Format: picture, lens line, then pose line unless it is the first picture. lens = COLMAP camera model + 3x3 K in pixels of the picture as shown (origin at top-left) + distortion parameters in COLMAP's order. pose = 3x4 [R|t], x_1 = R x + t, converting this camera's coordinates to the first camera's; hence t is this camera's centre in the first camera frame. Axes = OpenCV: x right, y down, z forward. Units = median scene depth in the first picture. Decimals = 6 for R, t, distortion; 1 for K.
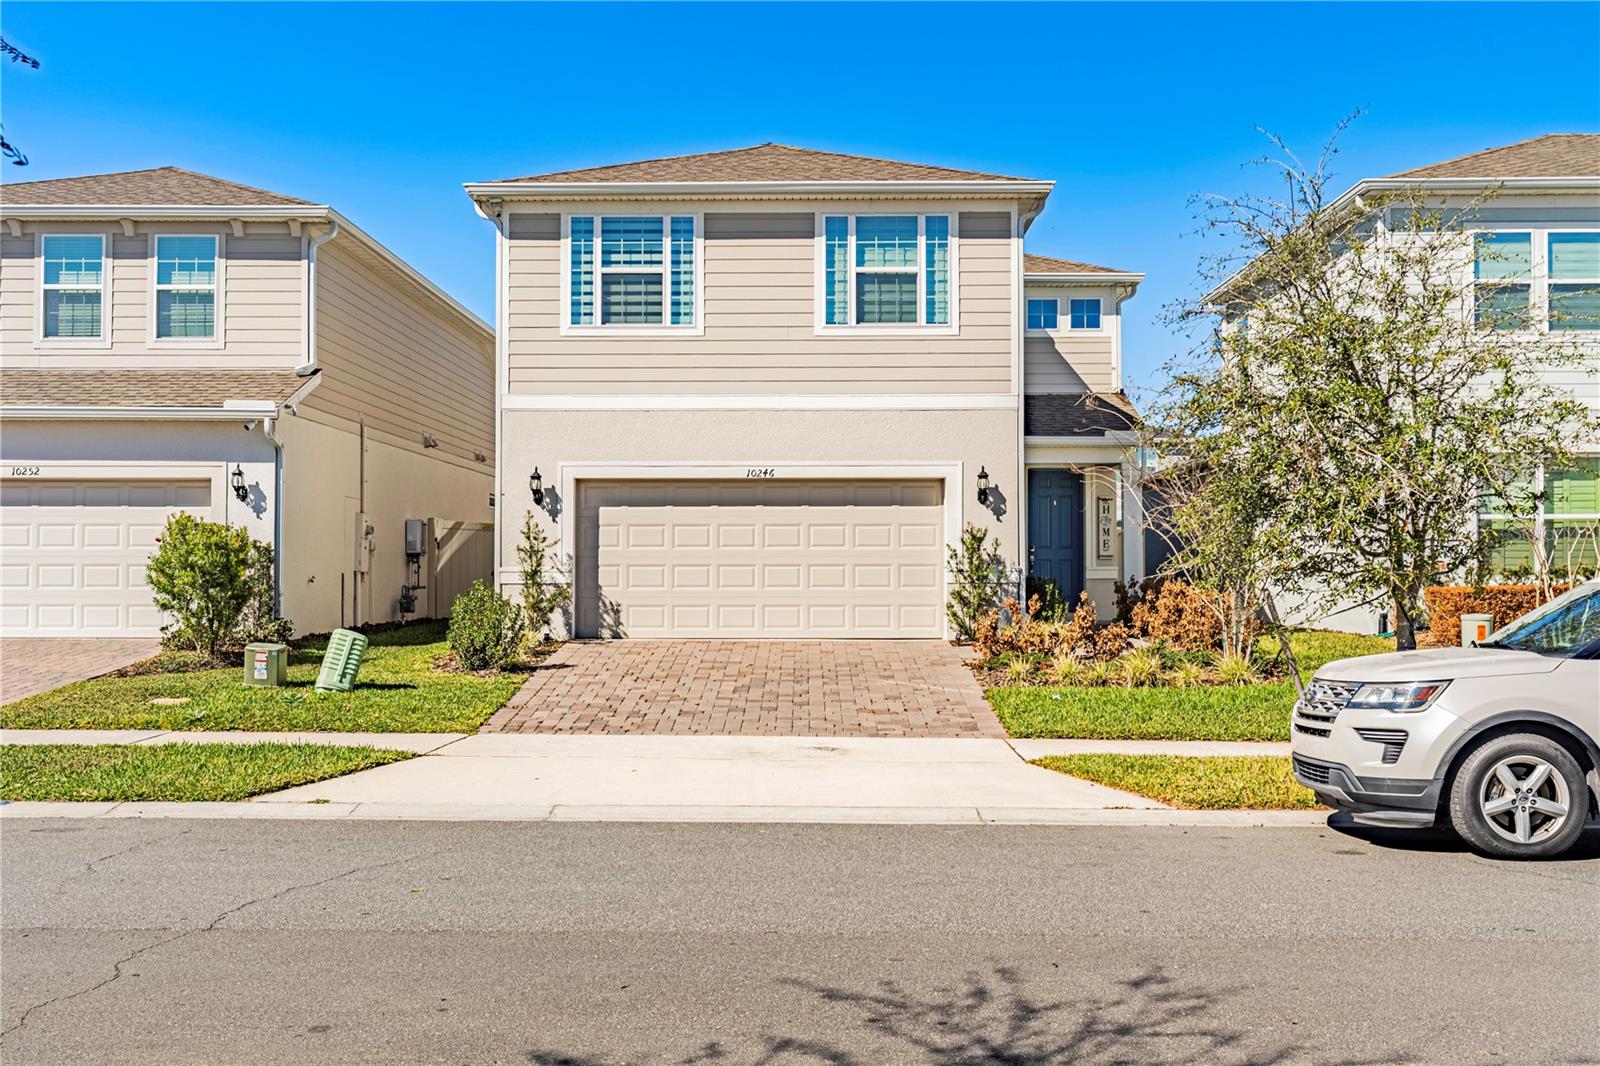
lens RADIAL K [[1609.8, 0, 799.4], [0, 1609.8, 534.9], [0, 0, 1]] dist [0.018056, 0.000000]
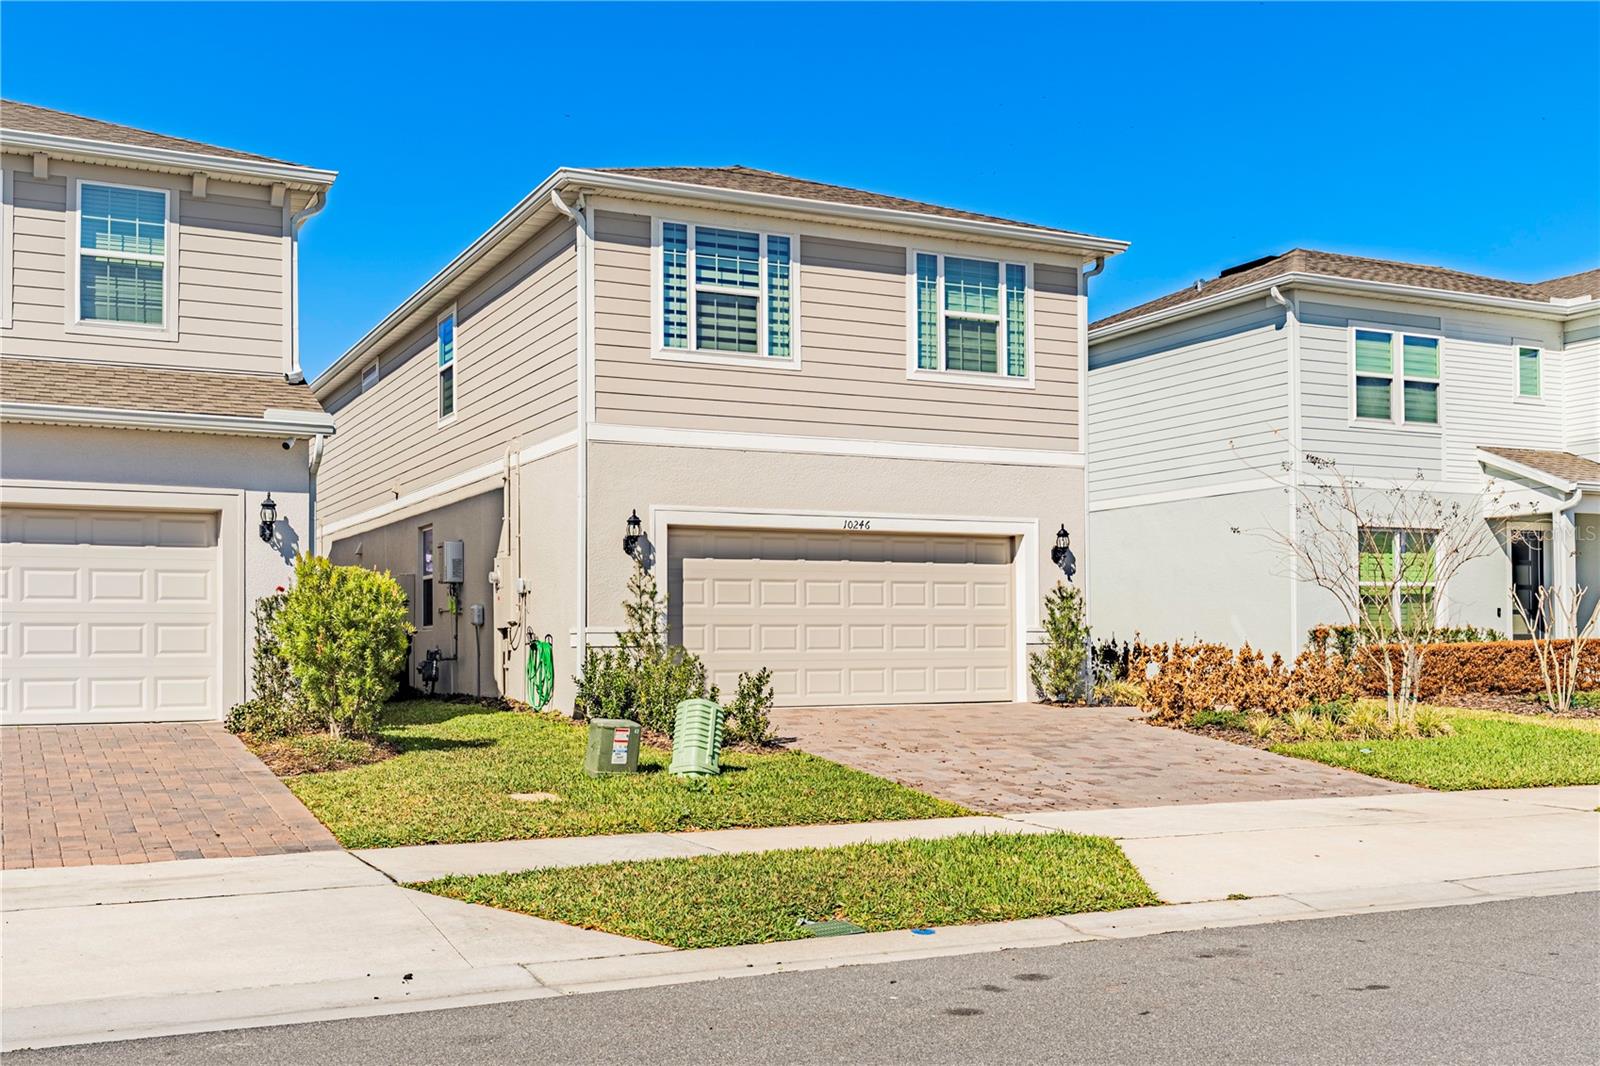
lens RADIAL K [[1609.8, 0, 805.7], [0, 1609.8, 602.7], [0, 0, 1]] dist [0.018056, 0.000000]
pose [[0.885752, 0.006542, 0.464113, -0.474026], [-0.004903, 0.999977, -0.004740, 0.010544], [-0.464133, 0.001923, 0.885763, 0.199614]]
